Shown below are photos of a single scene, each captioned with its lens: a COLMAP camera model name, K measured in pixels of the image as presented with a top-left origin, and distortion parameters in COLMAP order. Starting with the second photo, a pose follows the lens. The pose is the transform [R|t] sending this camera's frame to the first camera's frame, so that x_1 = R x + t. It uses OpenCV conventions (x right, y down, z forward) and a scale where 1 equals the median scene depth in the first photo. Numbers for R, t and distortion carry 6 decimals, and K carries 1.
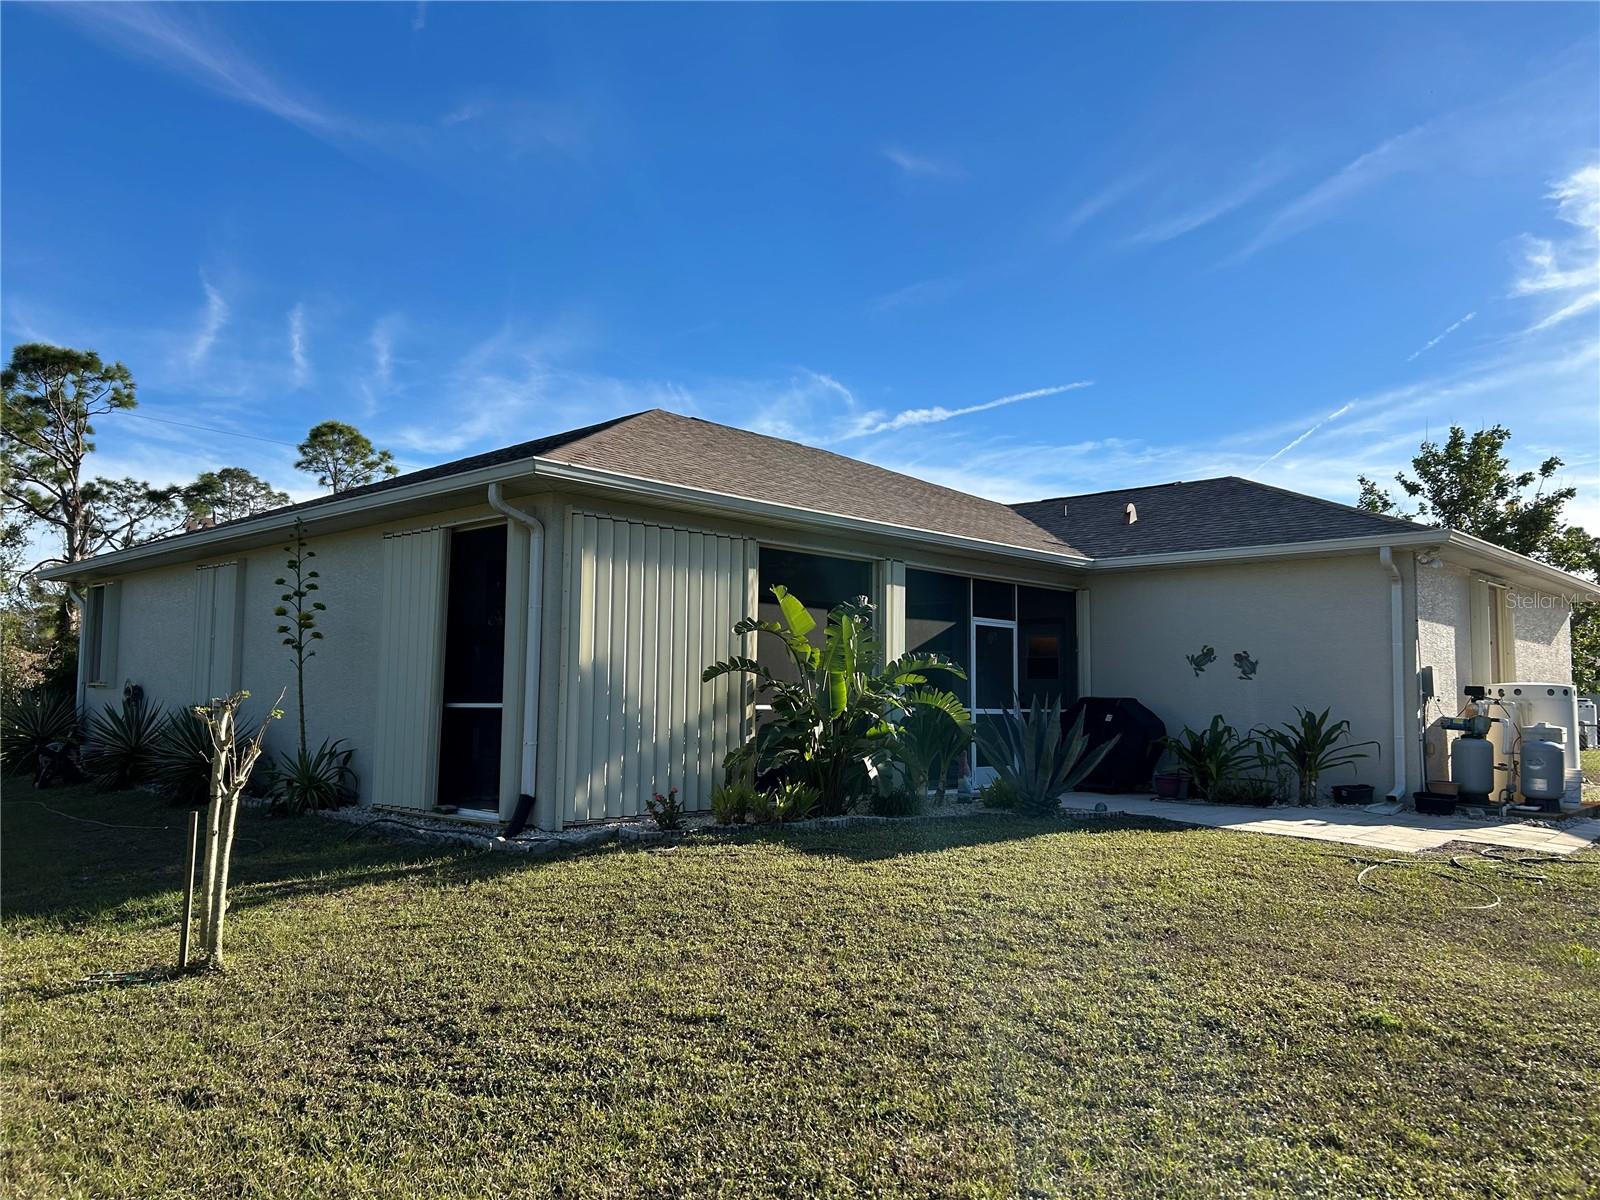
lens RADIAL K [[1214.2, 0, 802.8], [0, 1214.2, 605.6], [0, 0, 1]] dist [0.069110, -0.065586]
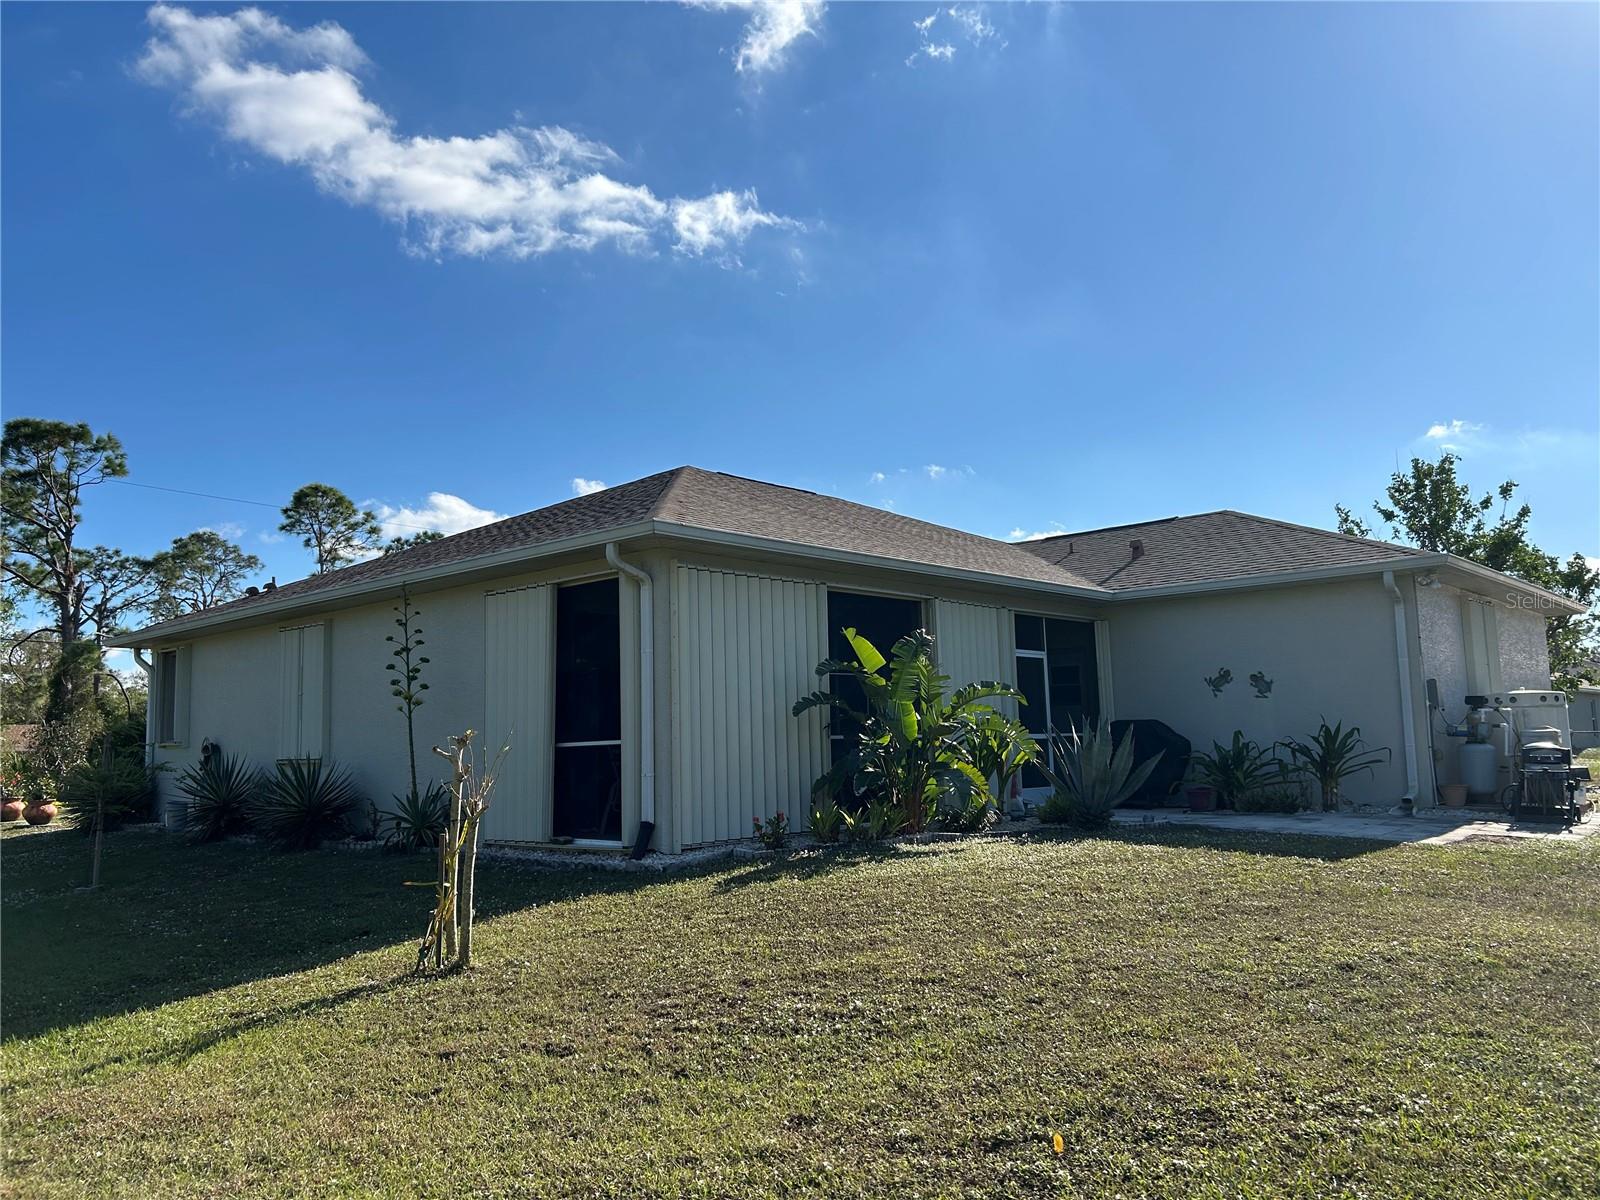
lens RADIAL K [[1208.3, 0, 798.6], [0, 1208.3, 592.8], [0, 0, 1]] dist [0.052803, -0.061218]
pose [[0.999148, -0.035394, 0.021229, -0.078445], [0.036331, 0.998304, -0.045488, 0.001938], [-0.019583, 0.046220, 0.998739, -0.080878]]
